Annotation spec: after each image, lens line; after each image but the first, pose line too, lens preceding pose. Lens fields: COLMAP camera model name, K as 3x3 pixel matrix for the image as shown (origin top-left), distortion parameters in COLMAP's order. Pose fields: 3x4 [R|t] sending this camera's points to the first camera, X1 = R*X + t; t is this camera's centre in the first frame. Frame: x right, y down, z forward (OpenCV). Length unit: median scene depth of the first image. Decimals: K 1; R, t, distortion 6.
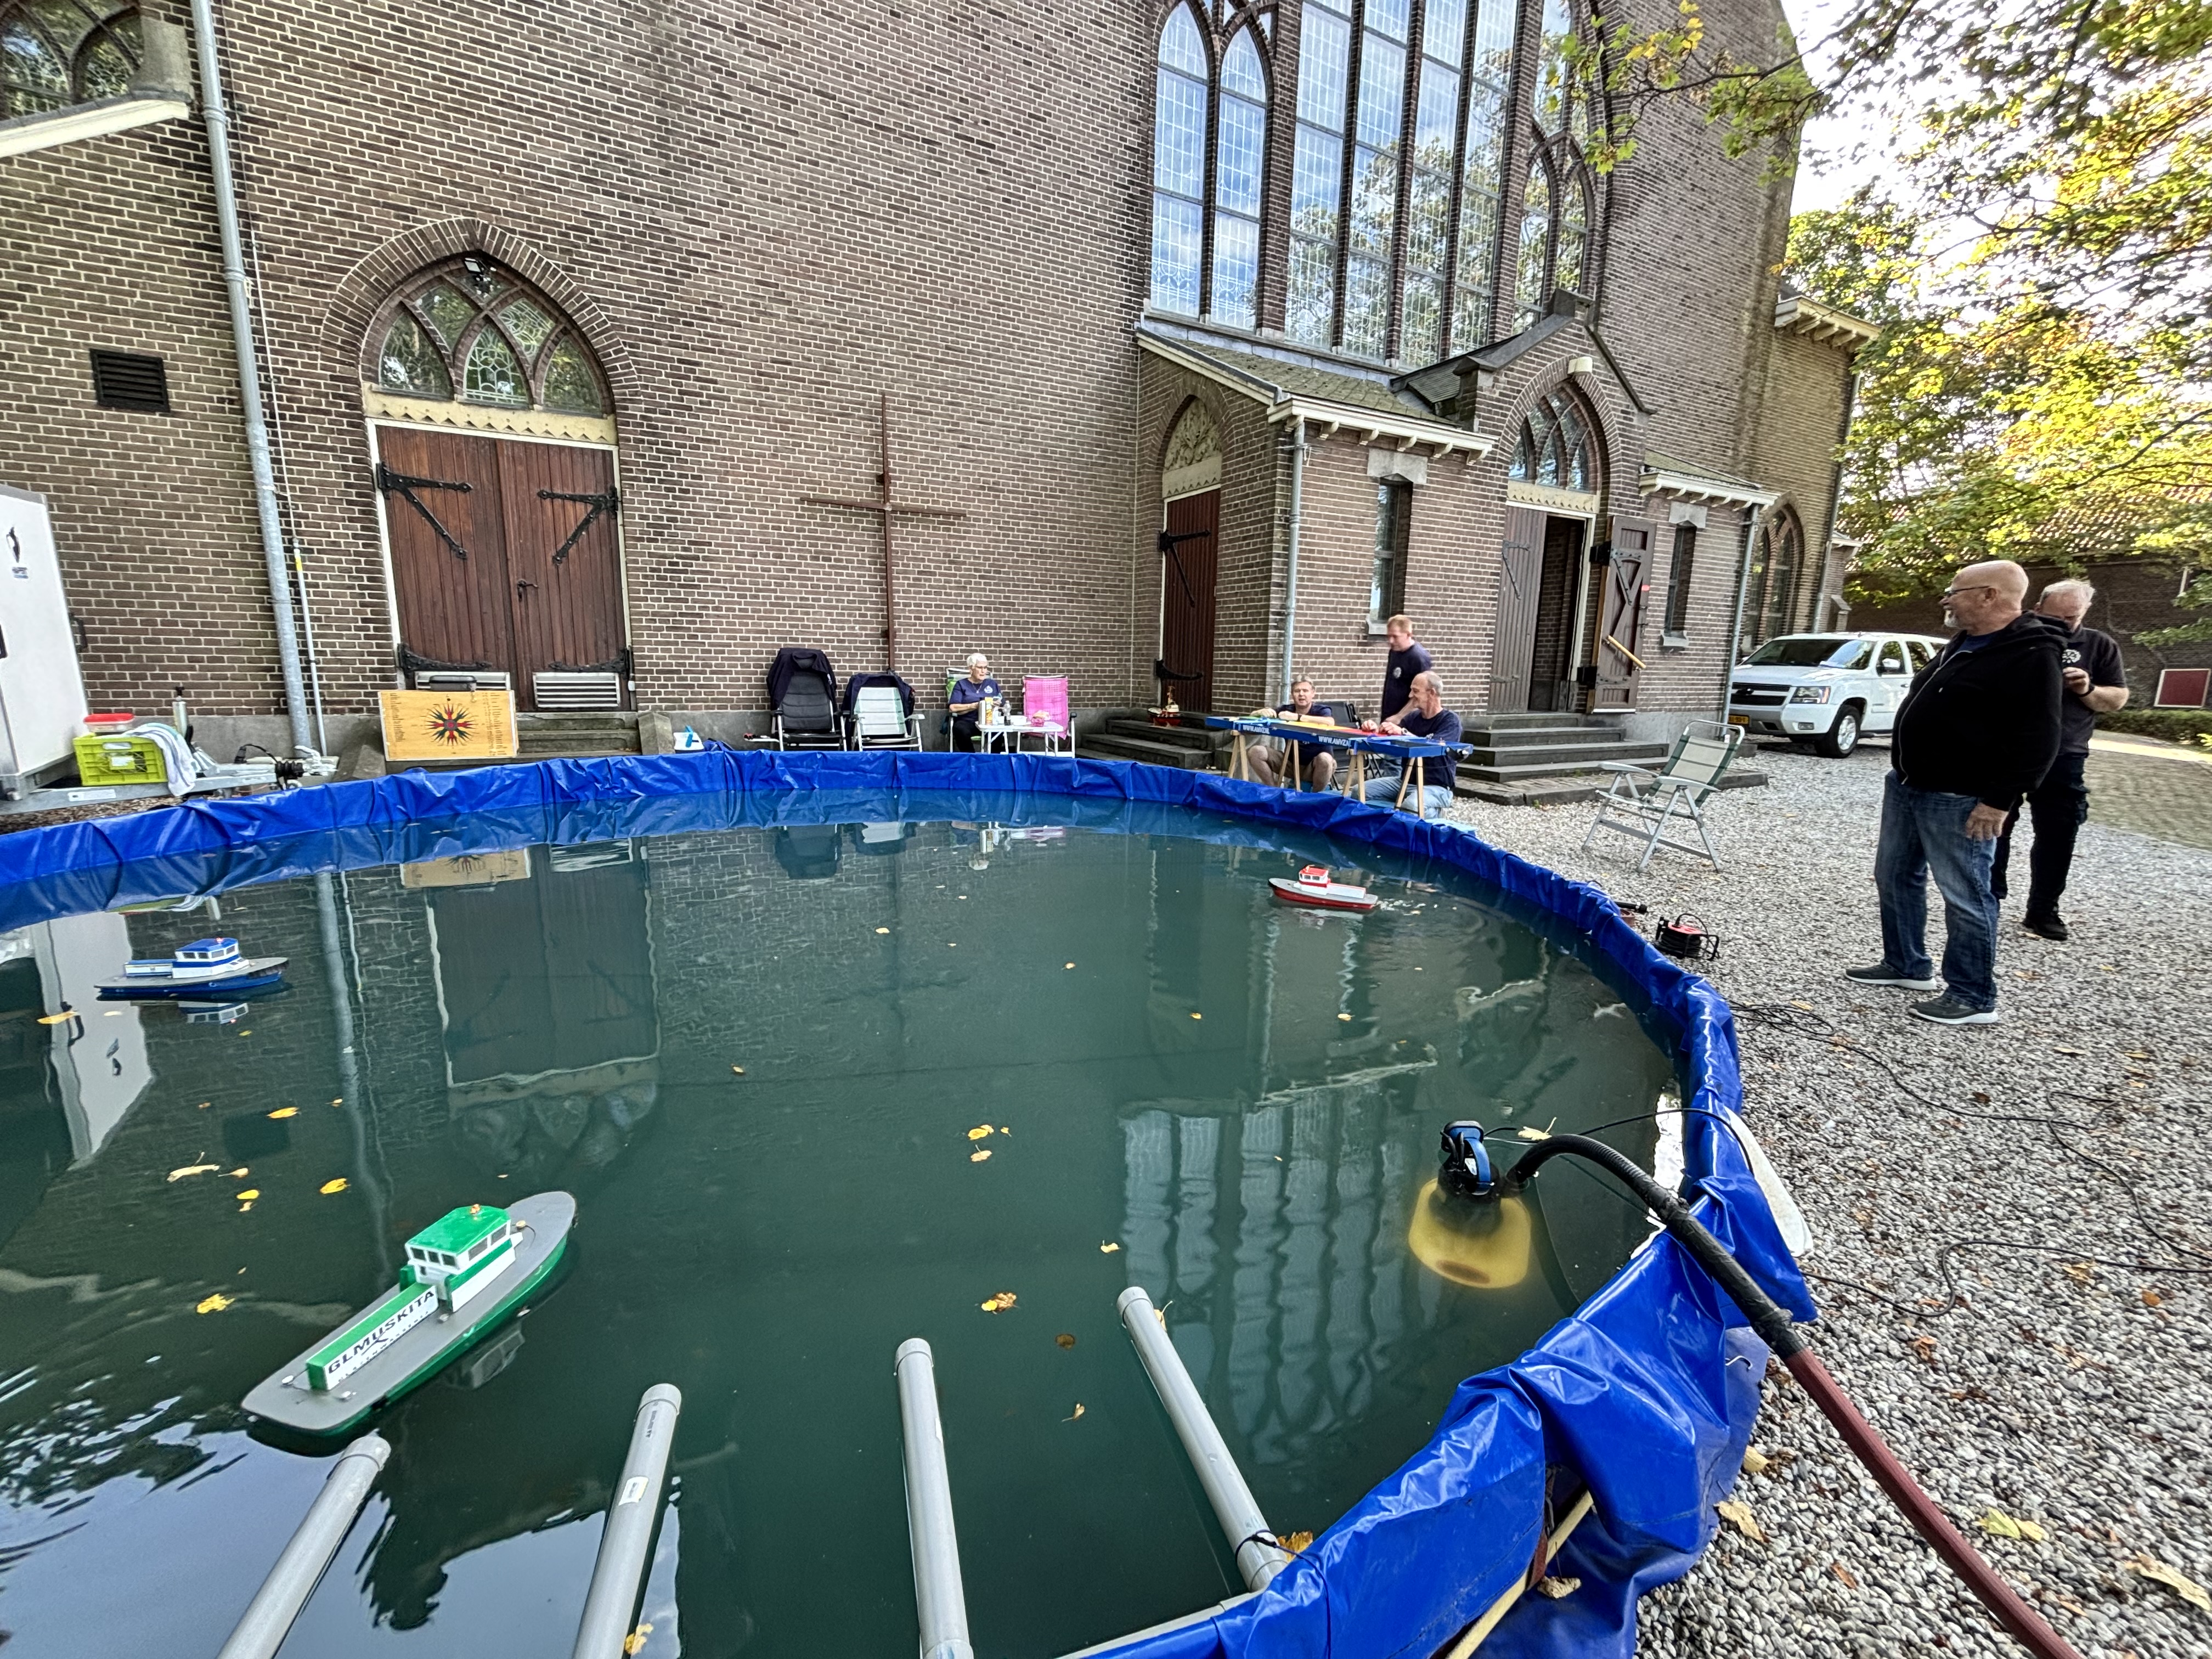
lens RADIAL K [[873.3, 0, 1100.2], [0, 873.3, 823.2], [0, 0, 1]] dist [-0.000017, -0.000044]
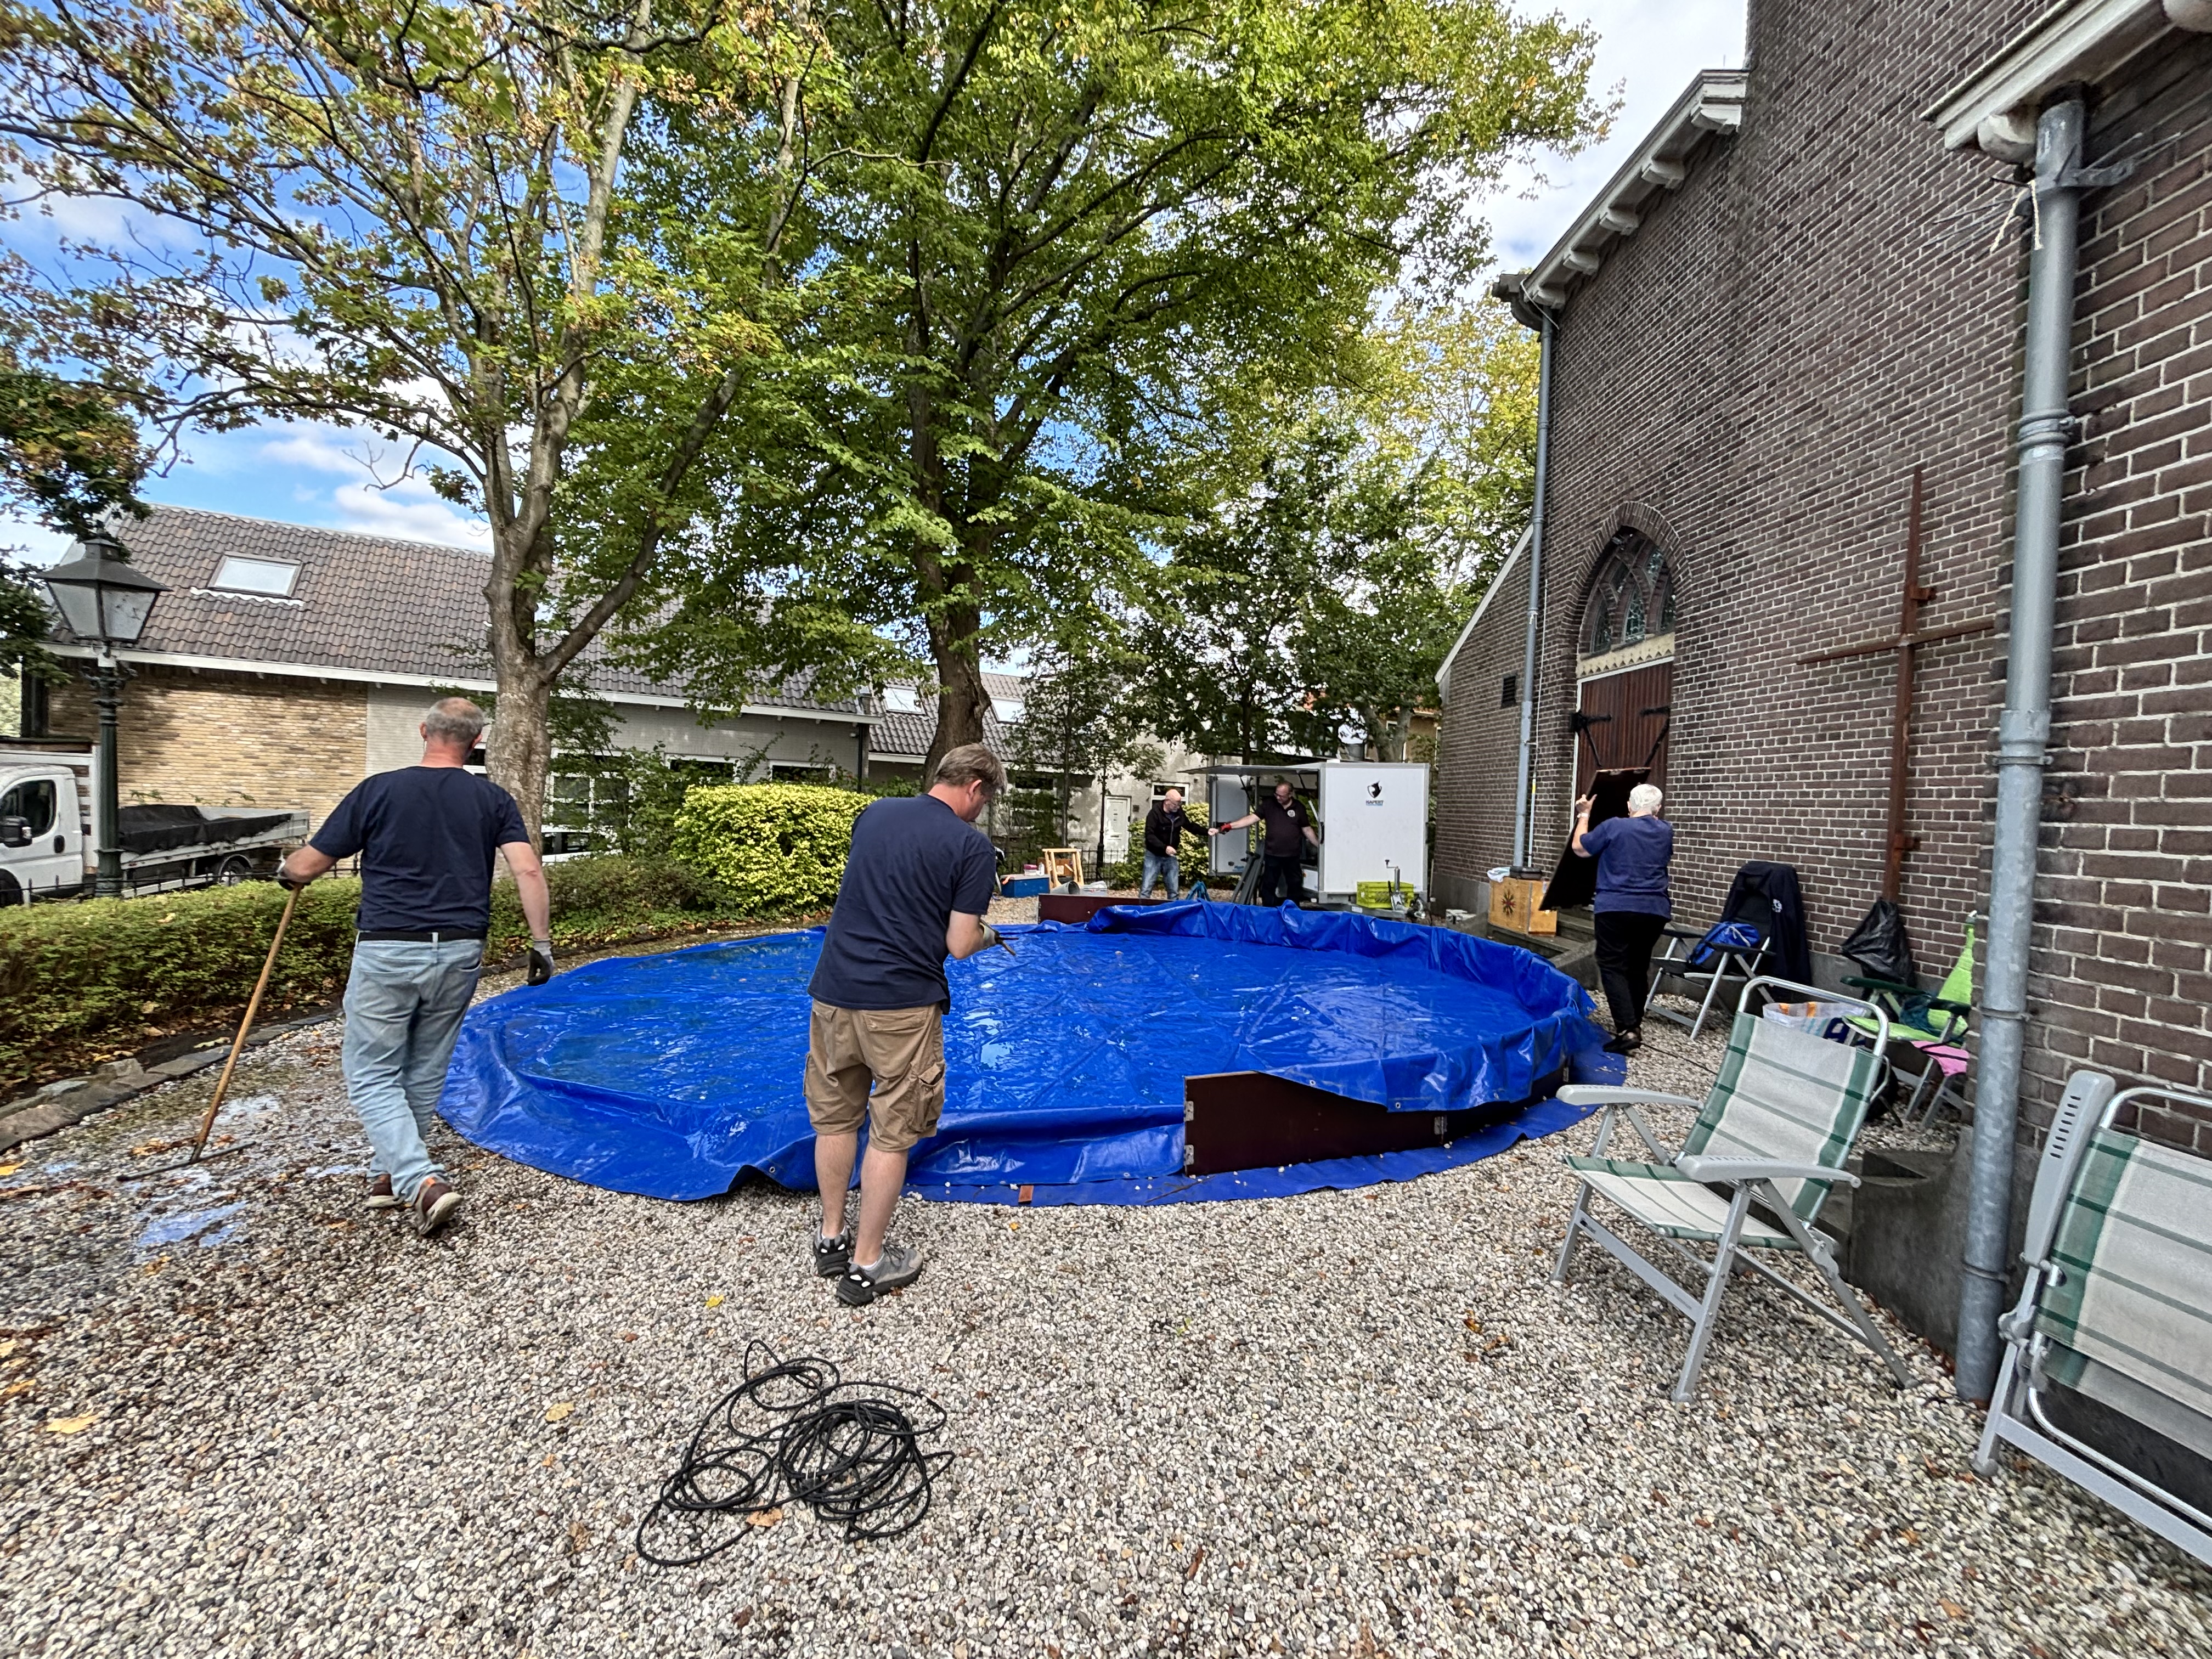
lens RADIAL K [[897.1, 0, 1110.2], [0, 897.1, 825.1], [0, 0, 1]] dist [0.000865, -0.000035]
pose [[-0.443127, -0.017864, -0.896281, 0.592230], [-0.222454, 0.970721, 0.090634, -0.178485], [0.868420, 0.239543, -0.434127, 0.861967]]
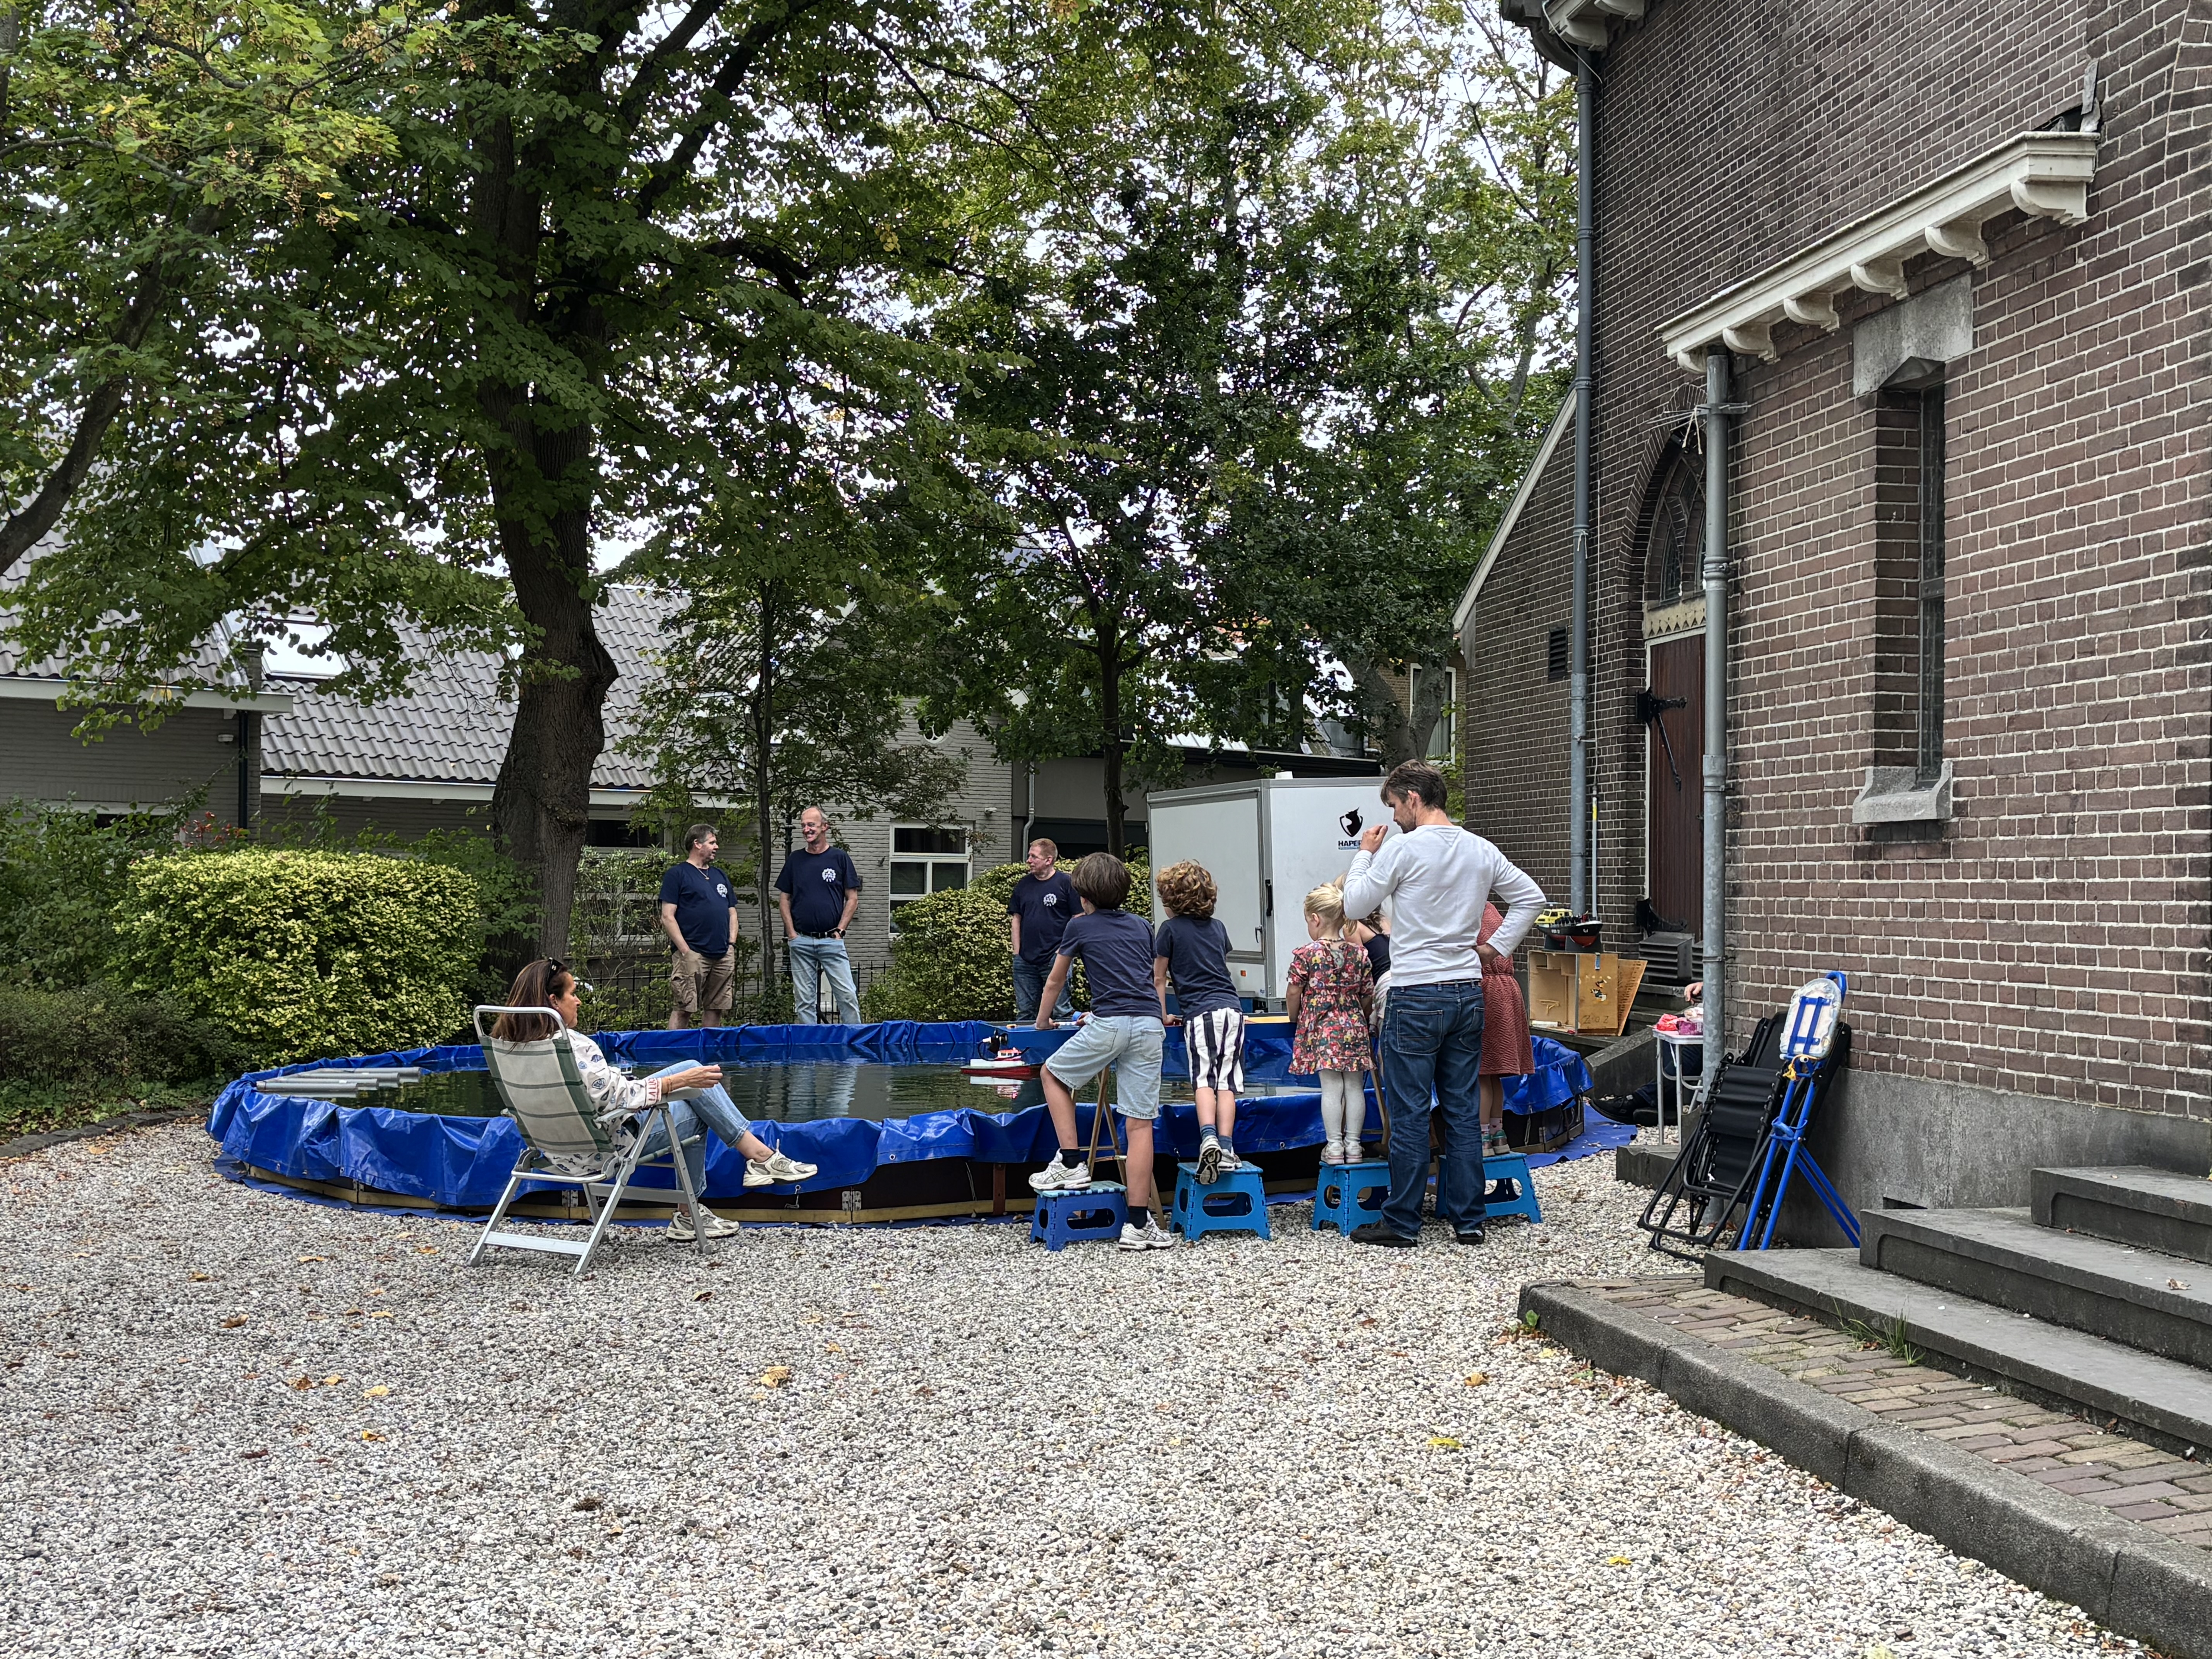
lens RADIAL K [[2533.0, 0, 1106.0], [0, 2533.0, 829.5], [0, 0, 1]] dist [0.003257, 1.572572]
pose [[-0.291383, -0.044476, -0.955572, 1.422156], [-0.194007, 0.980907, 0.013503, -0.178593], [0.936727, 0.189323, -0.294449, 1.068952]]
